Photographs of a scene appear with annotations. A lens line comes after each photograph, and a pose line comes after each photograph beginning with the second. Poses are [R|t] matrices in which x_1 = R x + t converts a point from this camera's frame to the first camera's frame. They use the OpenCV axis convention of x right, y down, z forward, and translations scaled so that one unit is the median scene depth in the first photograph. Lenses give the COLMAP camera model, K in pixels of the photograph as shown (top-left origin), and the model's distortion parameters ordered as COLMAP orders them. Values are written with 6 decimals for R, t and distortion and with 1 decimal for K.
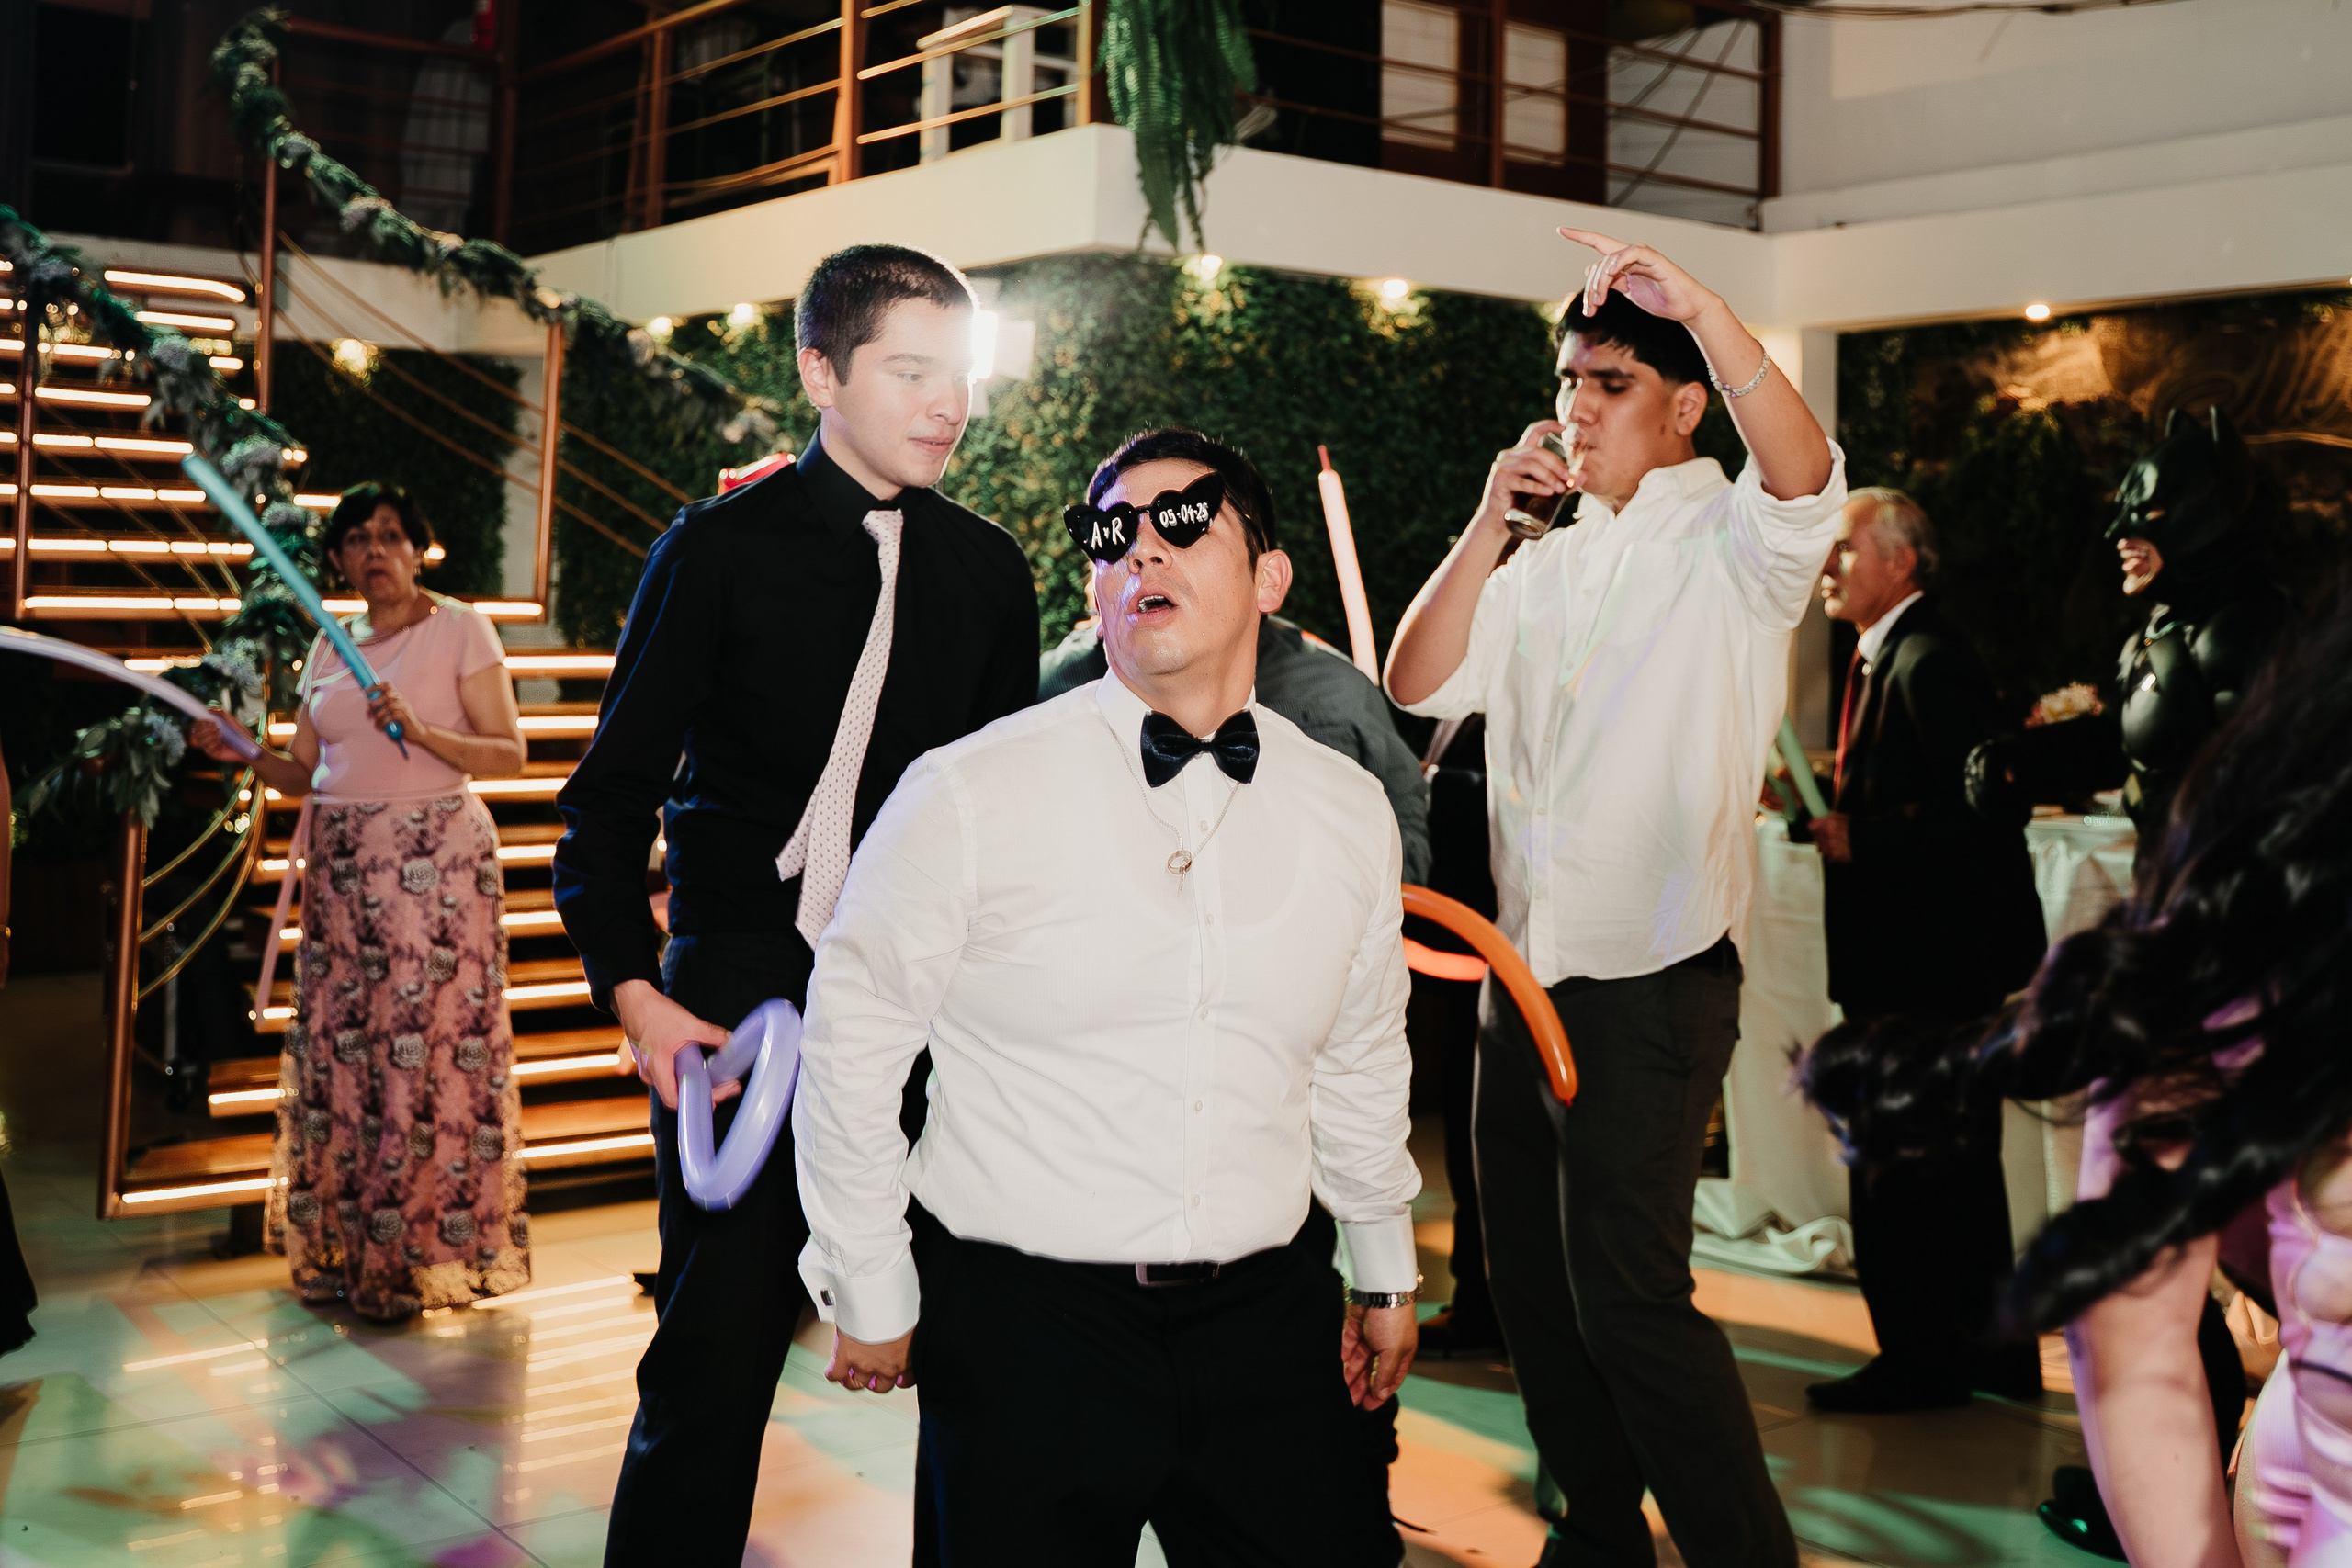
lens RADIAL K [[2478.6, 0, 1180.6], [0, 2478.6, 544.3], [0, 0, 1]] dist [-0.091810, 0.000000]
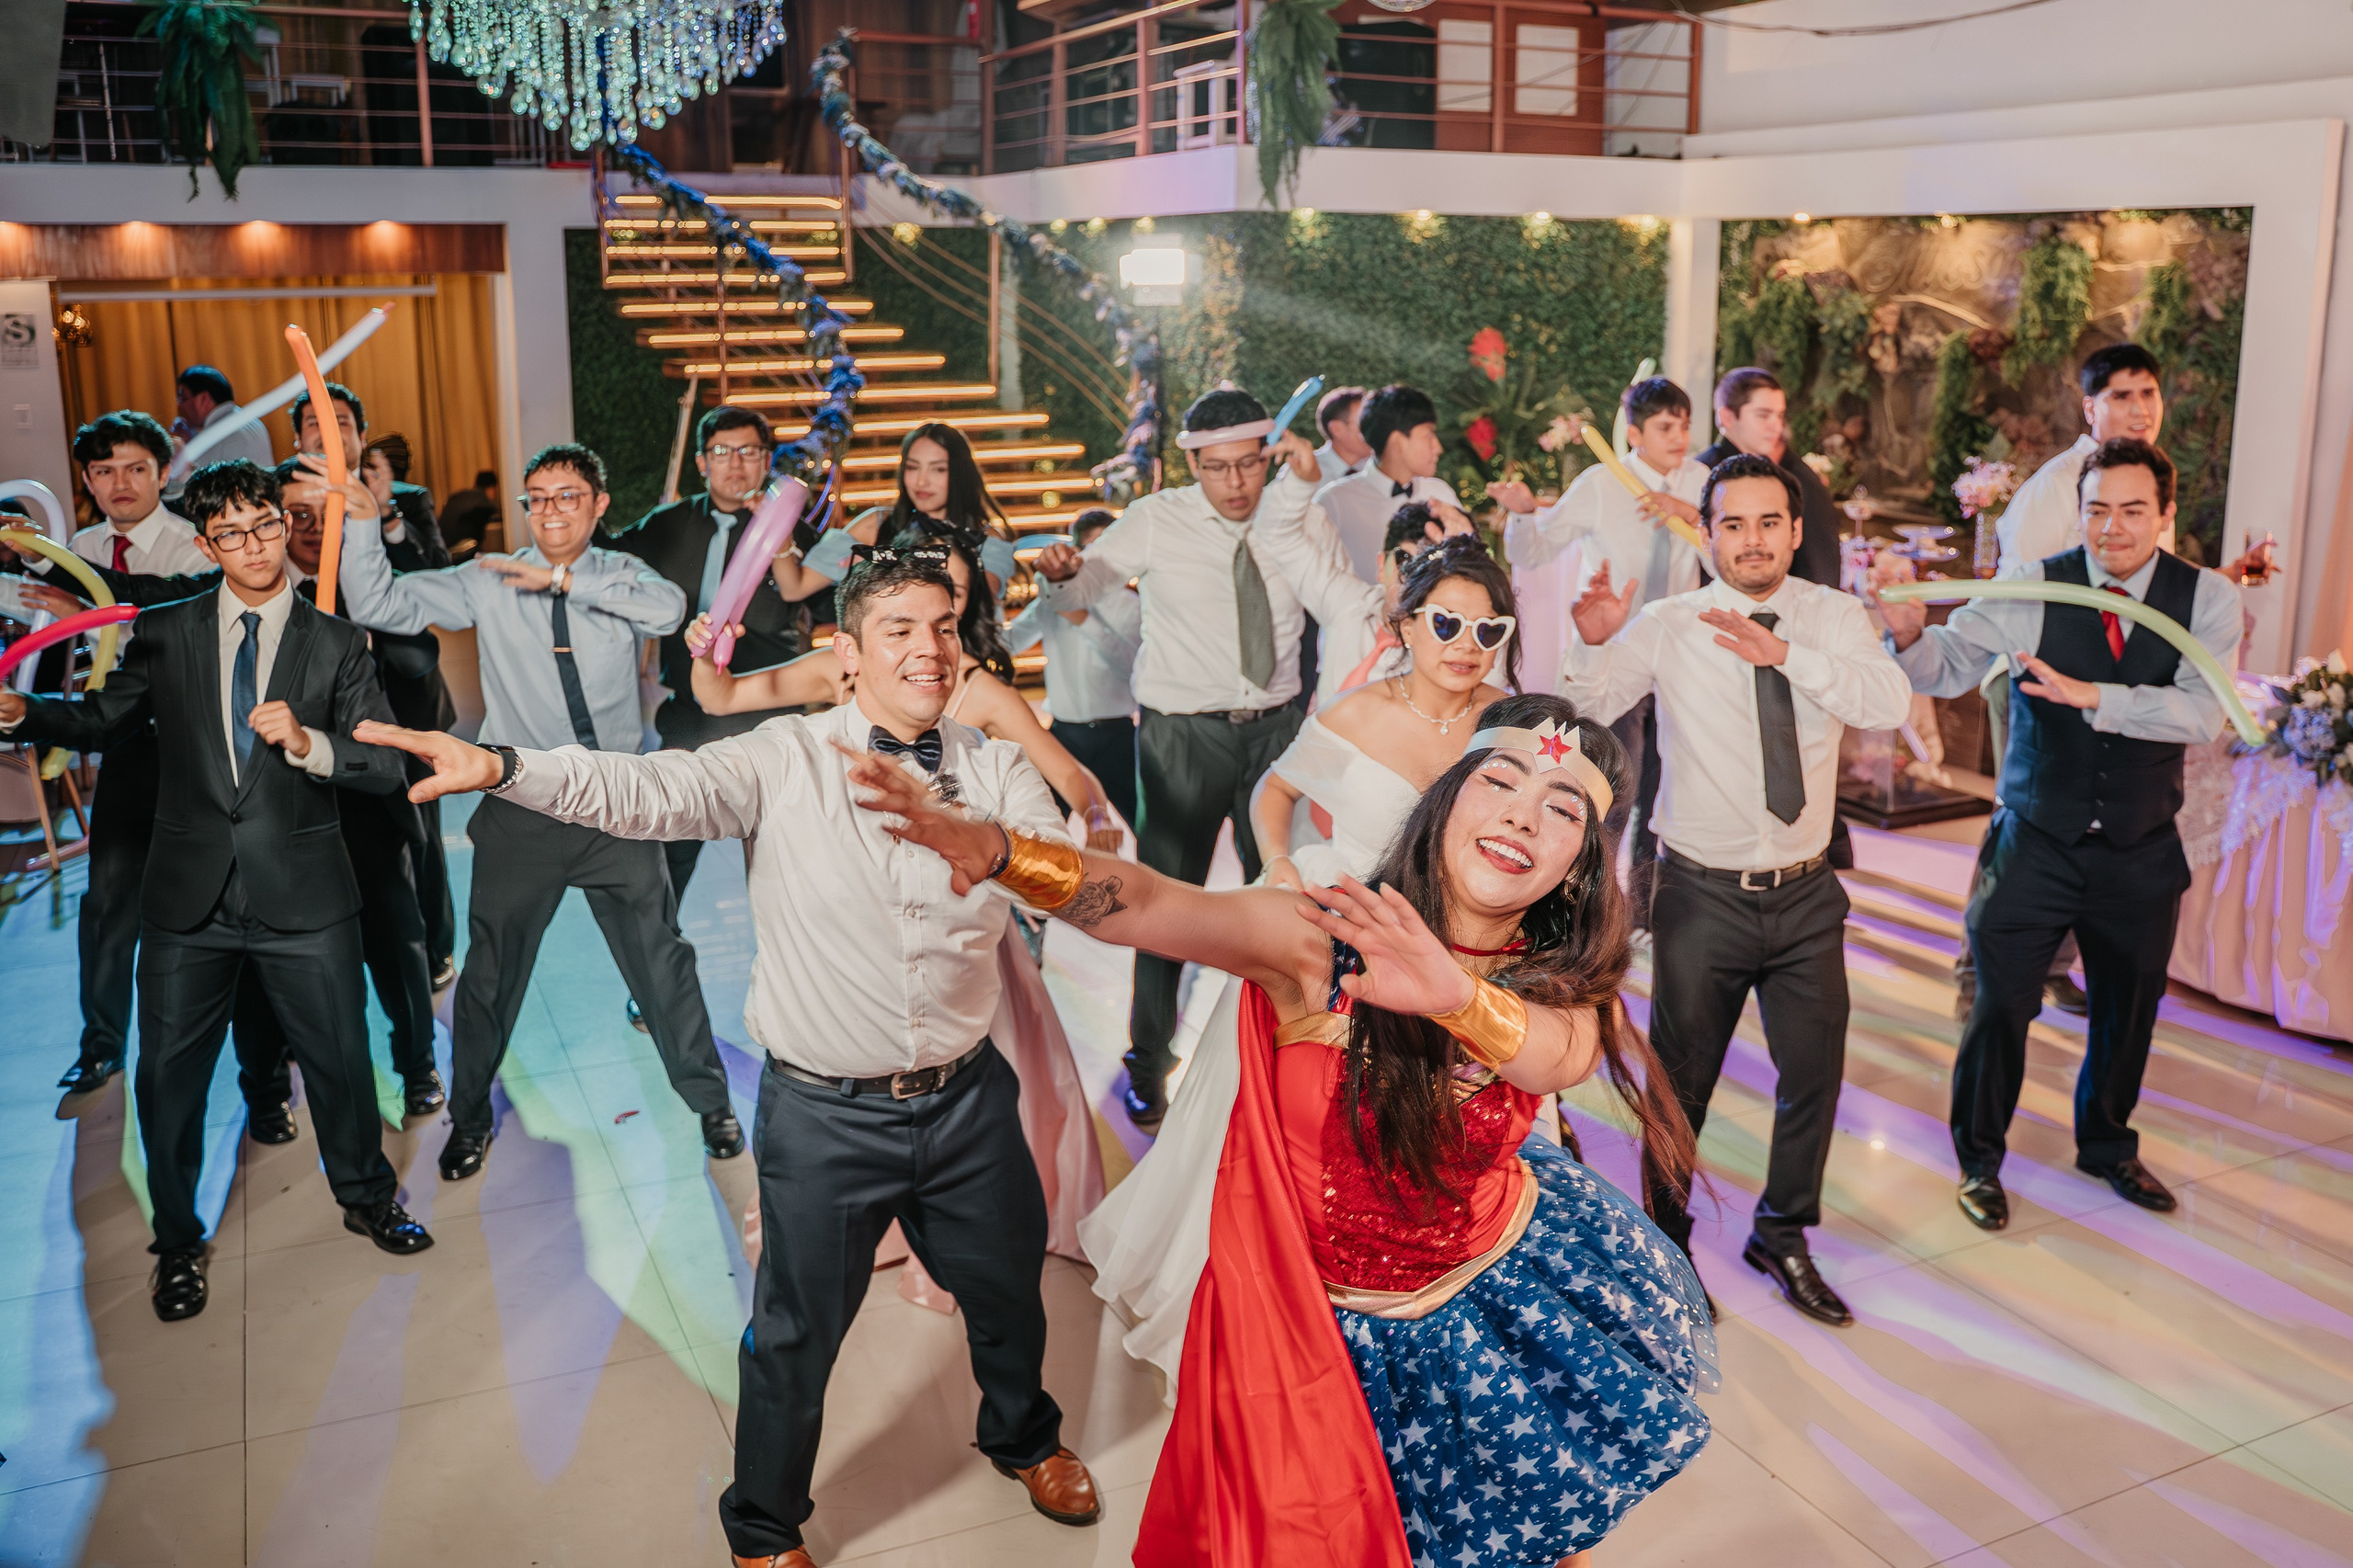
lens RADIAL K [[2054.0, 0, 1277.2], [0, 2054.0, 666.2], [0, 0, 1]] dist [-0.096154, 0.039376]
pose [[0.978753, 0.020806, -0.203987, 0.288521], [0.022723, 0.977705, 0.208751, -0.093545], [0.203782, -0.208951, 0.956458, -0.510269]]
